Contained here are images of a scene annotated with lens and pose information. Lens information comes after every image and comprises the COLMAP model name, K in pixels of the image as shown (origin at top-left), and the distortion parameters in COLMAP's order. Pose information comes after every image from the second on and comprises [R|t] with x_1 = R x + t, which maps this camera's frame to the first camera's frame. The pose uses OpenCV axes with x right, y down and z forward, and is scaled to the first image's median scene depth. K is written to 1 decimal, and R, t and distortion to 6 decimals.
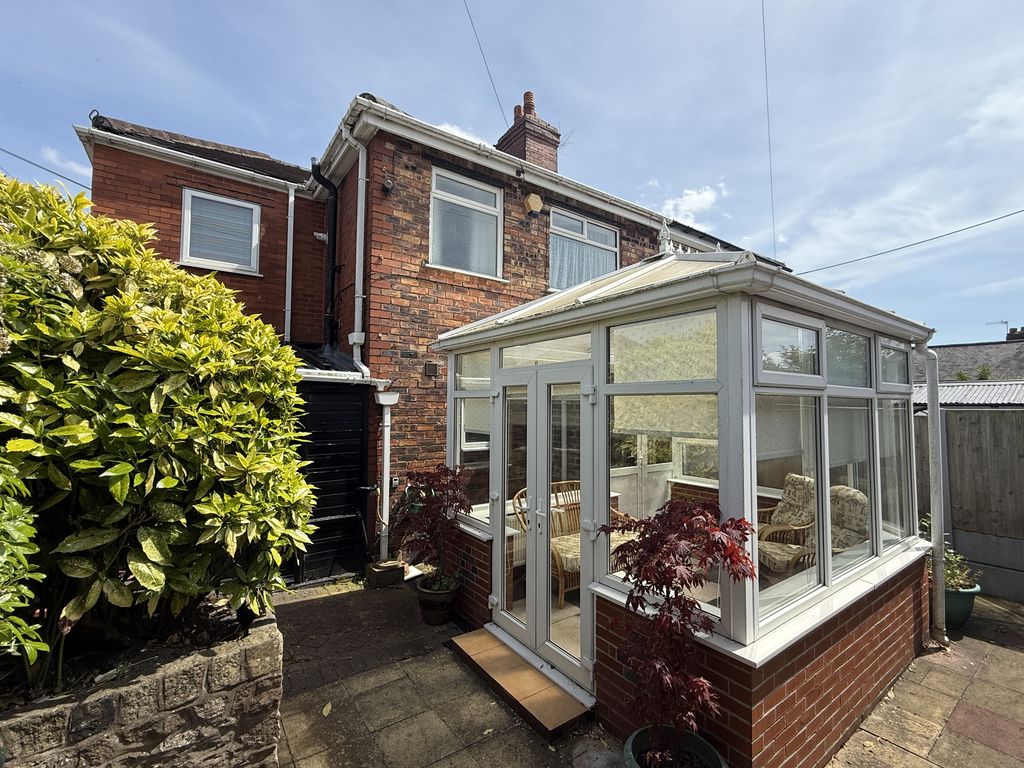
lens RADIAL K [[447.5, 0, 512.2], [0, 447.5, 381.5], [0, 0, 1]] dist [0.001228, -0.000011]
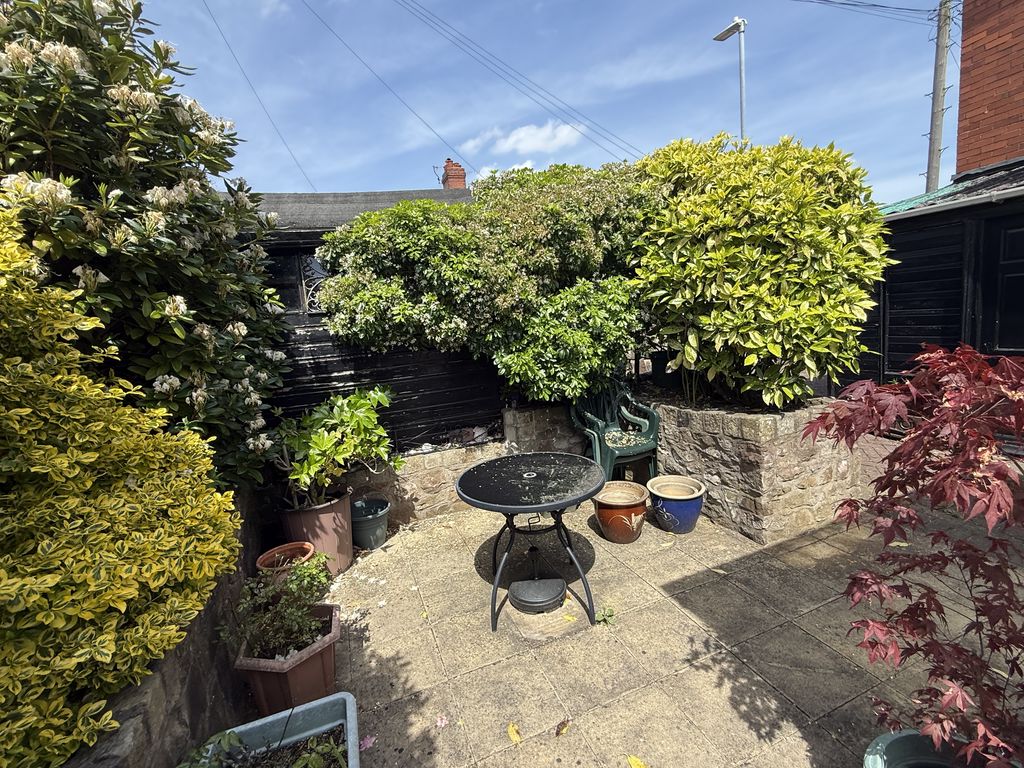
lens RADIAL K [[447.5, 0, 512.3], [0, 447.5, 384.6], [0, 0, 1]] dist [0.001228, -0.000011]
pose [[-0.258130, 0.163433, -0.952186, 1.009011], [0.148663, 0.980568, 0.128003, 0.198374], [0.954604, -0.108514, -0.277411, 0.731740]]
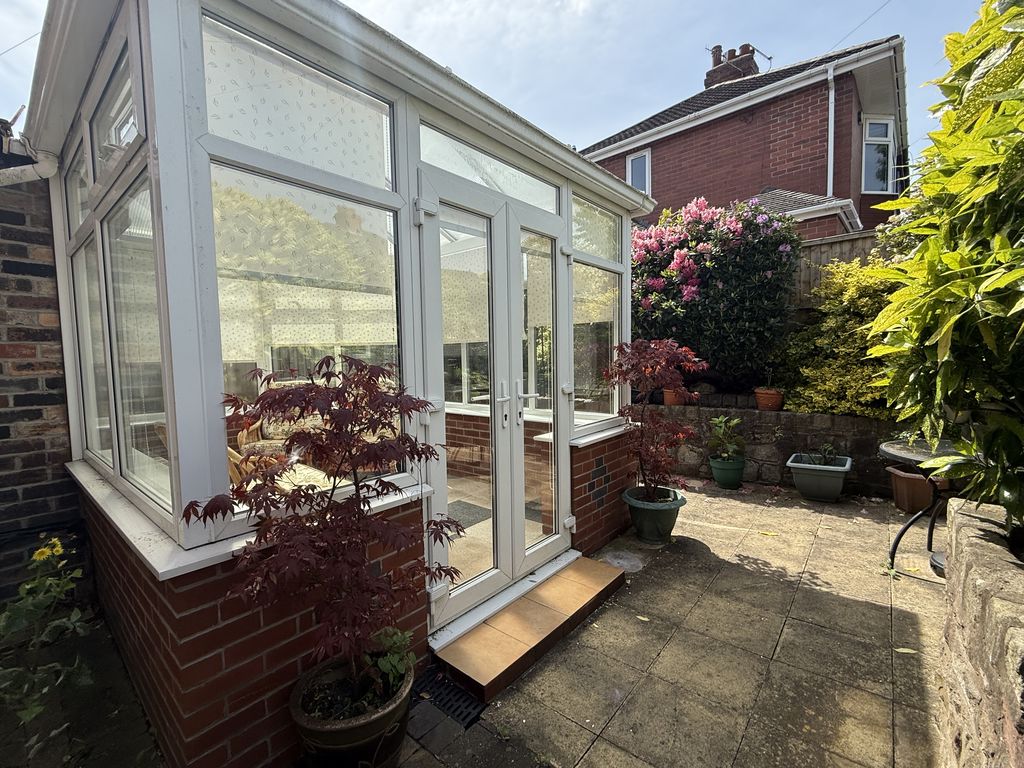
lens RADIAL K [[447.5, 0, 511.2], [0, 447.5, 383.4], [0, 0, 1]] dist [0.001228, -0.000011]
pose [[-0.249937, -0.065237, 0.966062, -1.140658], [-0.035036, 0.997684, 0.058308, 0.390054], [-0.967628, -0.019273, -0.251644, 2.083869]]
